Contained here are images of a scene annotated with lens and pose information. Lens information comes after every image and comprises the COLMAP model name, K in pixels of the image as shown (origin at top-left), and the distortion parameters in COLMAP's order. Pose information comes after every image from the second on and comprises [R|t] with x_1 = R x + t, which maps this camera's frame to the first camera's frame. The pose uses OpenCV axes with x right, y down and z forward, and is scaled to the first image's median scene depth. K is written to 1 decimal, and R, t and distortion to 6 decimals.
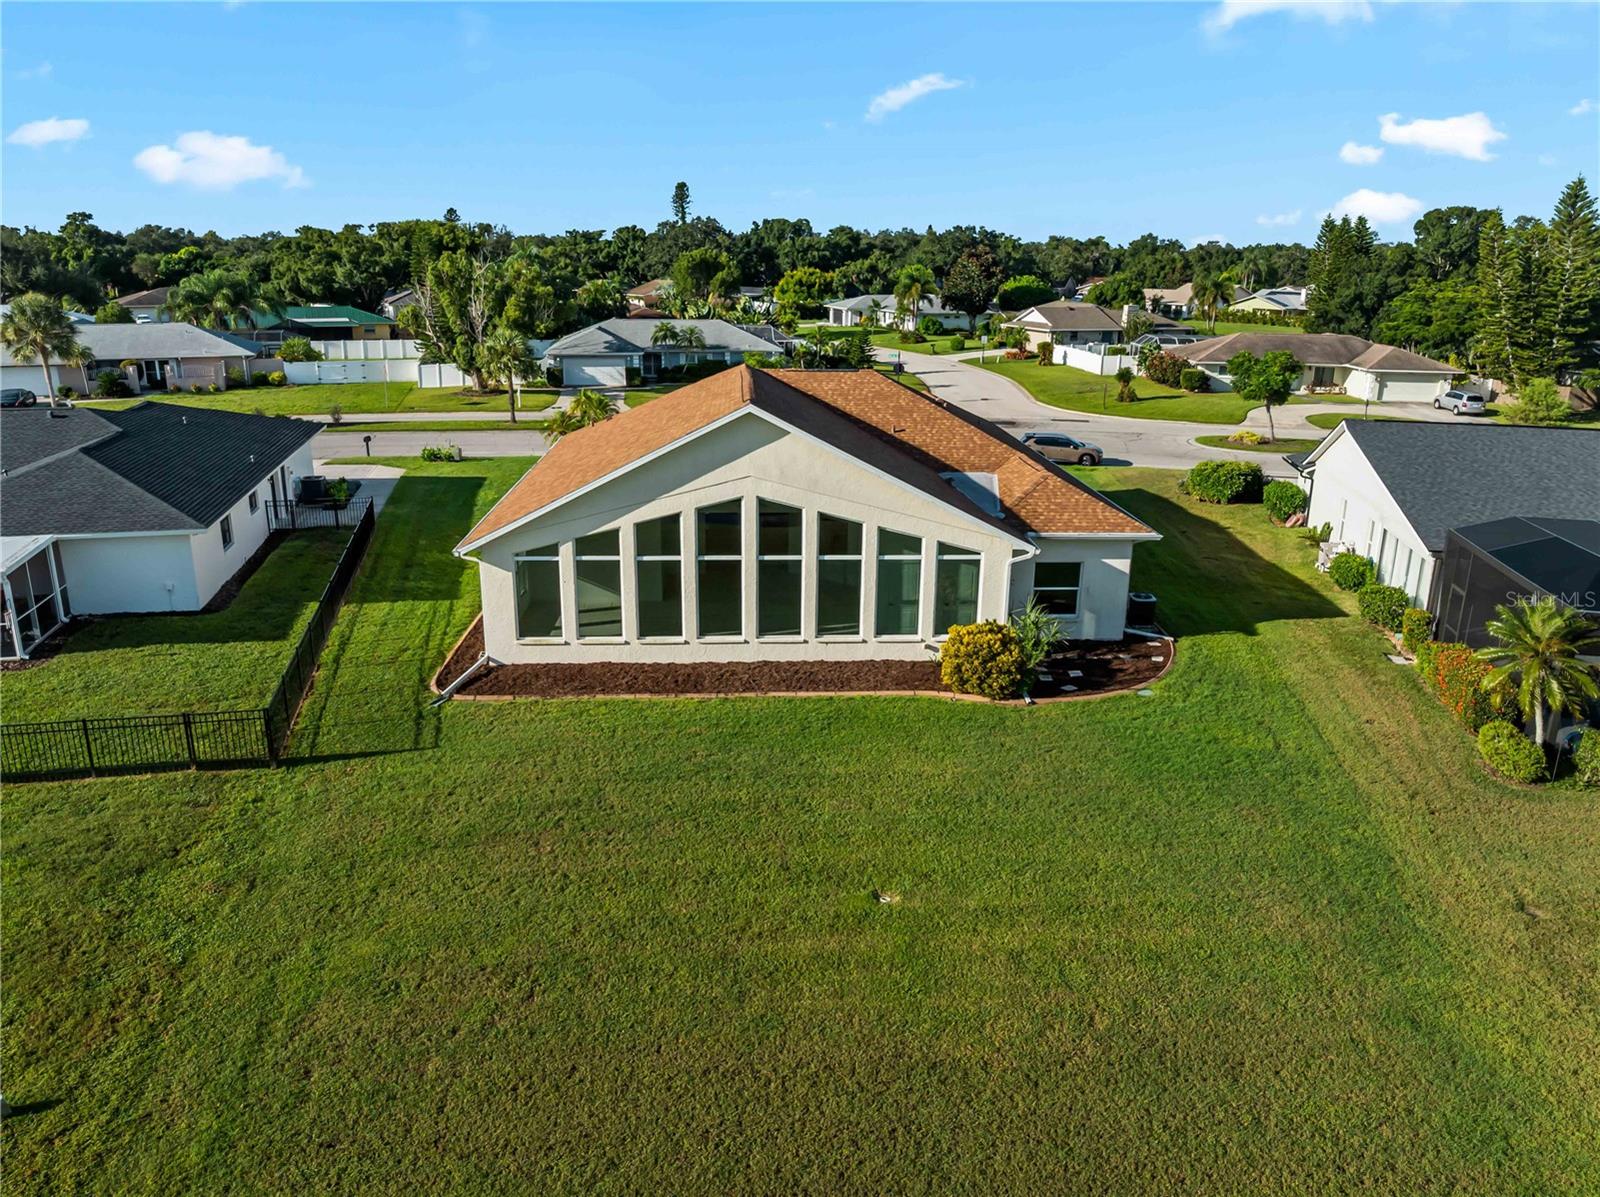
lens RADIAL K [[1130.8, 0, 800.0], [0, 1130.8, 598.5], [0, 0, 1]] dist [-0.031880, -0.001194]
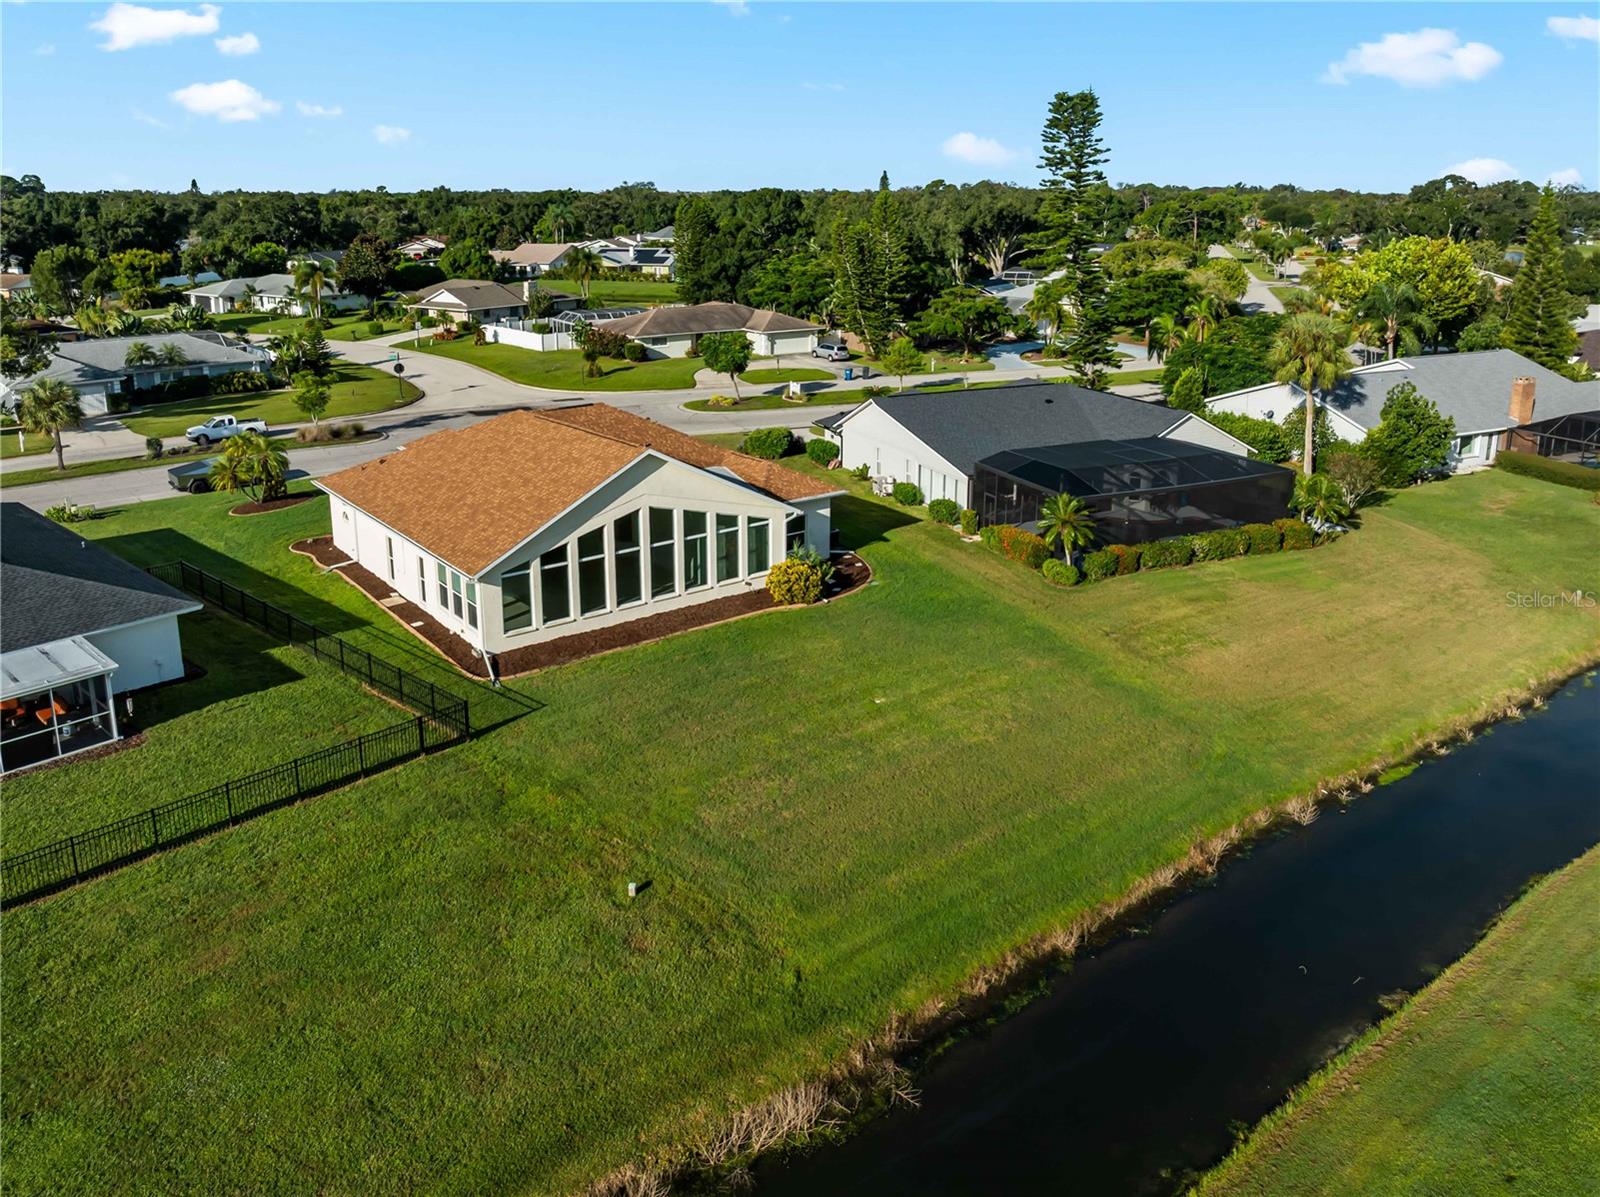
lens RADIAL K [[1136.1, 0, 800.0], [0, 1136.1, 507.8], [0, 0, 1]] dist [-0.027027, -0.005277]
pose [[0.830567, -0.159265, 0.533661, -0.557218], [0.177290, 0.983999, 0.017737, -0.064603], [-0.527947, 0.079881, 0.845513, -0.327822]]
